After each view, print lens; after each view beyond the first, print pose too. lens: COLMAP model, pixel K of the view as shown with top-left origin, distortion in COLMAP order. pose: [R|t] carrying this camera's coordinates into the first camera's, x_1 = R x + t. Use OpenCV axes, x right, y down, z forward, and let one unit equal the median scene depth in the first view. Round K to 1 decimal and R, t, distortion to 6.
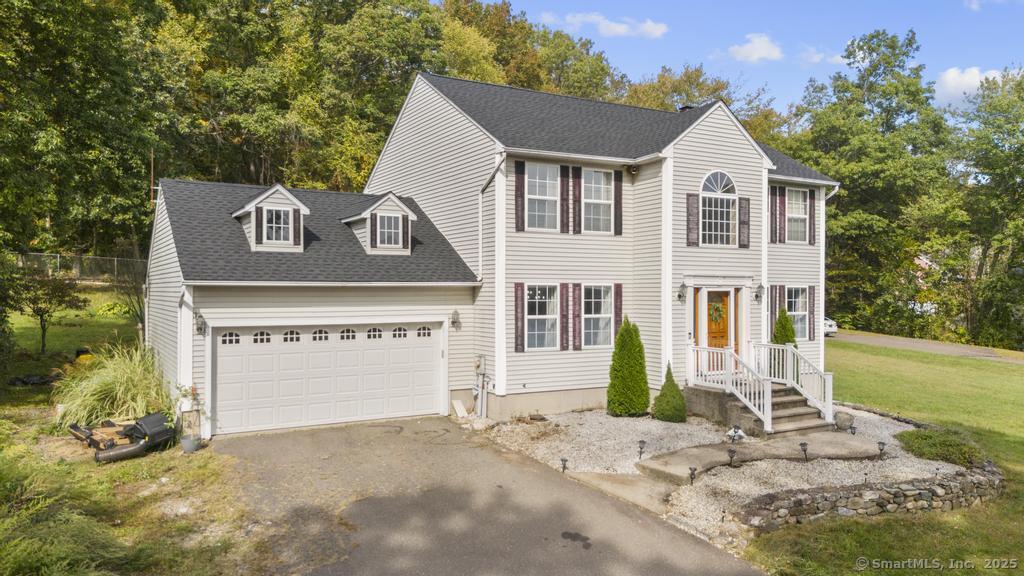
lens RADIAL K [[761.6, 0, 512.0], [0, 761.6, 288.0], [0, 0, 1]] dist [0.114578, -0.149127]
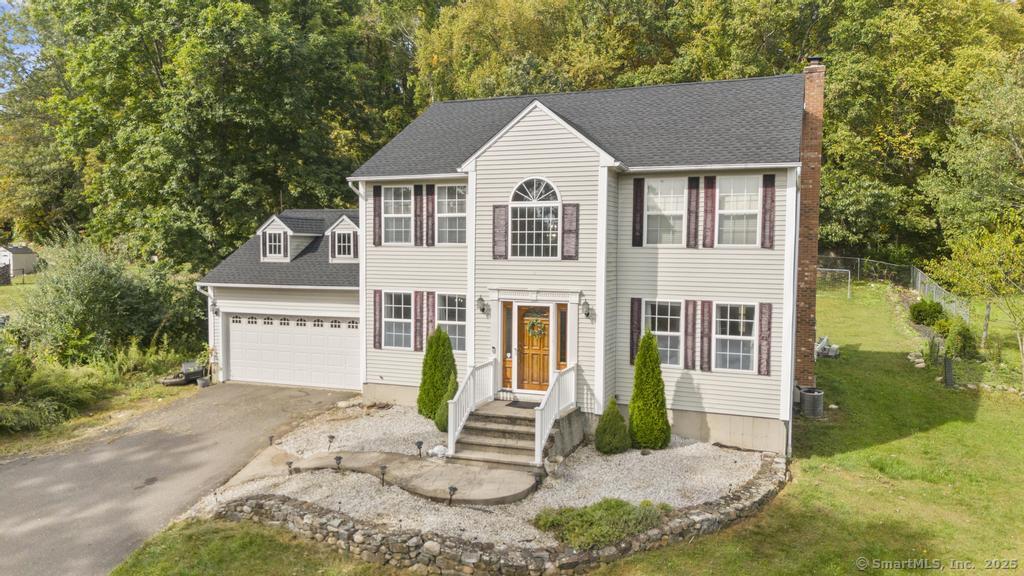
lens RADIAL K [[761.6, 0, 512.0], [0, 761.6, 288.0], [0, 0, 1]] dist [0.114578, -0.149127]
pose [[0.617248, 0.044189, -0.785527, 1.022589], [-0.001581, 0.998489, 0.054927, -0.072084], [0.786767, -0.032662, 0.616385, 0.418770]]
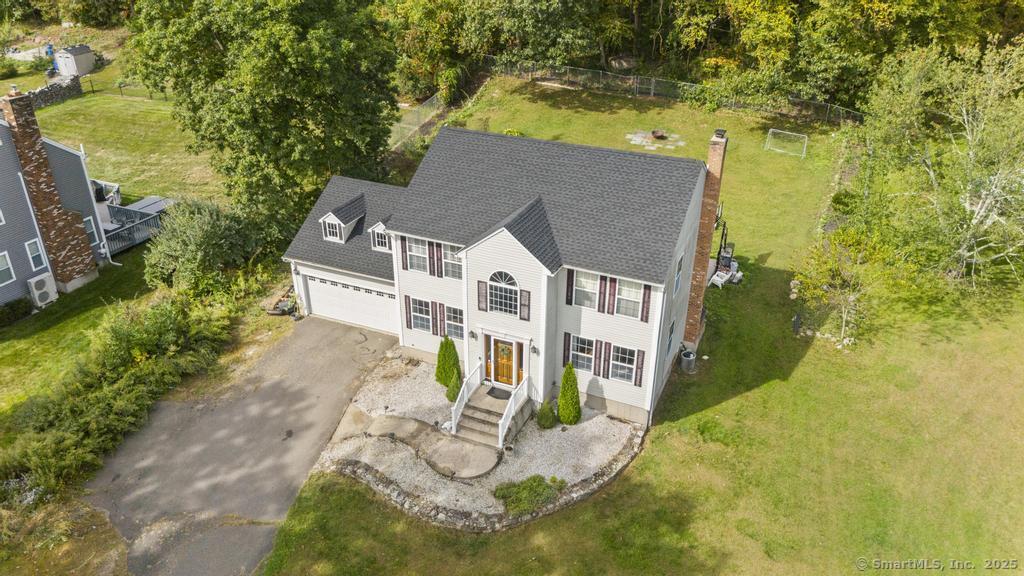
lens RADIAL K [[776.3, 0, 512.0], [0, 776.3, 288.0], [0, 0, 1]] dist [0.122831, -0.219794]
pose [[0.582529, 0.383457, -0.716674, 1.404040], [0.001287, 0.881287, 0.472580, -0.854291], [0.812809, -0.276214, 0.512881, 0.254610]]
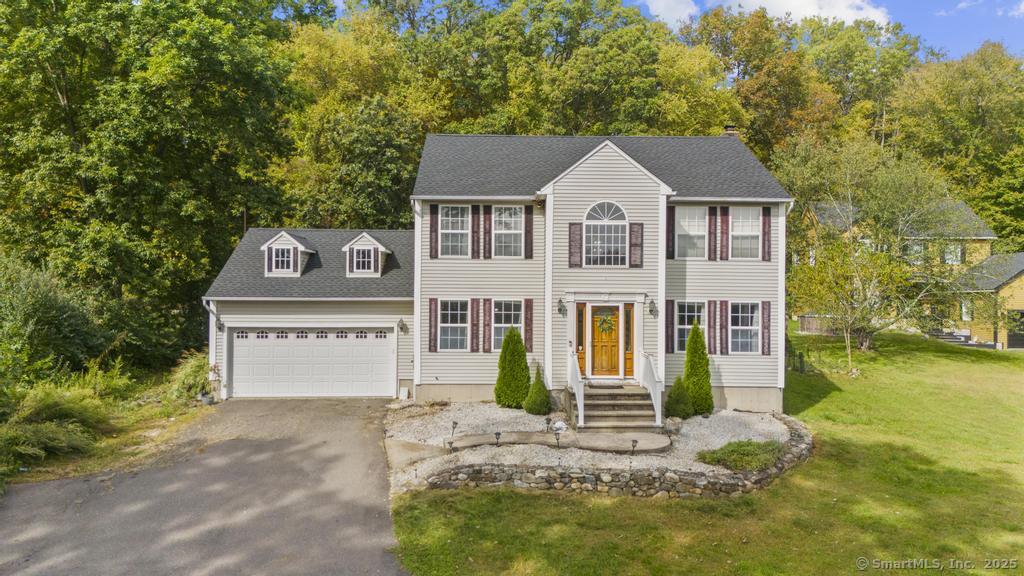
lens RADIAL K [[761.6, 0, 512.0], [0, 761.6, 288.0], [0, 0, 1]] dist [0.114578, -0.149127]
pose [[0.877508, -0.002122, -0.479558, 0.719491], [-0.002115, 0.999963, -0.008295, -0.013442], [0.479558, 0.008293, 0.877471, -0.070485]]
